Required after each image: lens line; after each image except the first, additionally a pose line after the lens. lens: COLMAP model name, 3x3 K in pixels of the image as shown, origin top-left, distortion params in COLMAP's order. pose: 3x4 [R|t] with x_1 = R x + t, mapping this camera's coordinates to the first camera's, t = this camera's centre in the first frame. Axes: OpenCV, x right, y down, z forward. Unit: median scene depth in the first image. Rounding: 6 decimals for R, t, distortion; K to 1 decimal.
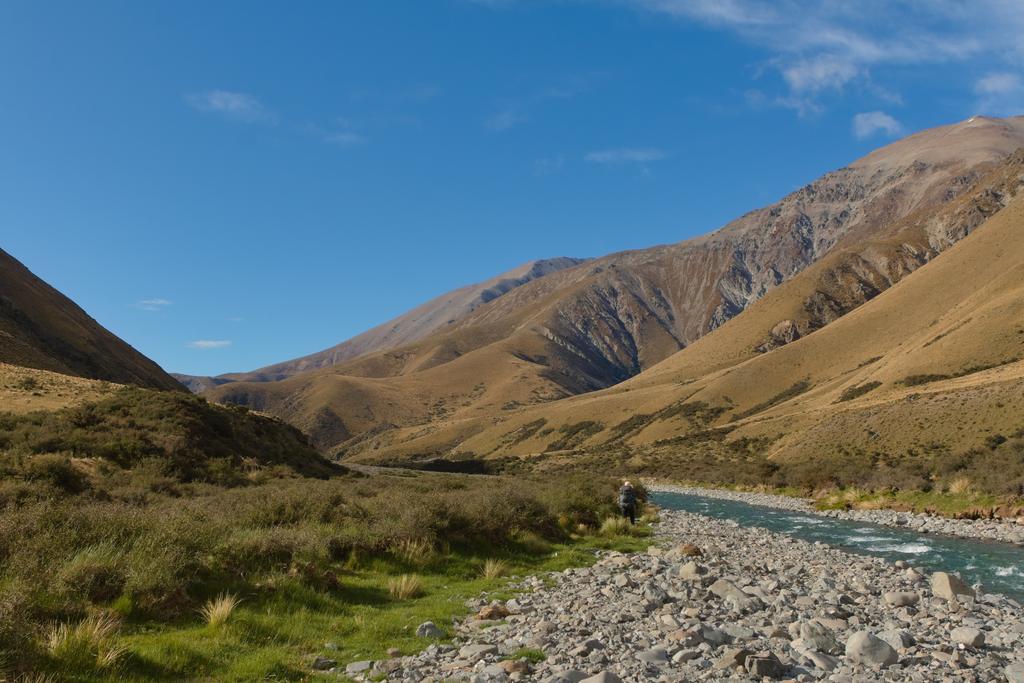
lens RADIAL K [[1114.6, 0, 513.1], [0, 1114.6, 340.3], [0, 0, 1]] dist [0.009551, 0.000000]
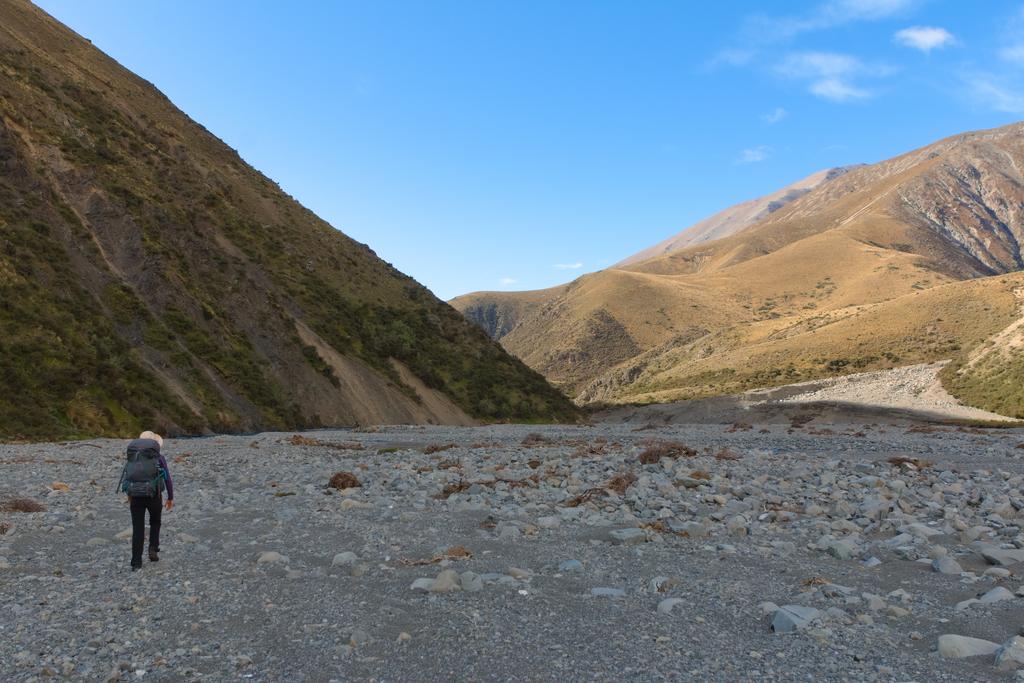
lens RADIAL K [[1114.6, 0, 511.6], [0, 1114.6, 341.2], [0, 0, 1]] dist [0.009551, 0.000000]
pose [[0.972138, -0.002973, -0.234391, -0.039136], [0.016194, 0.998383, 0.054498, 0.025918], [0.233850, -0.056775, 0.970614, 0.209228]]
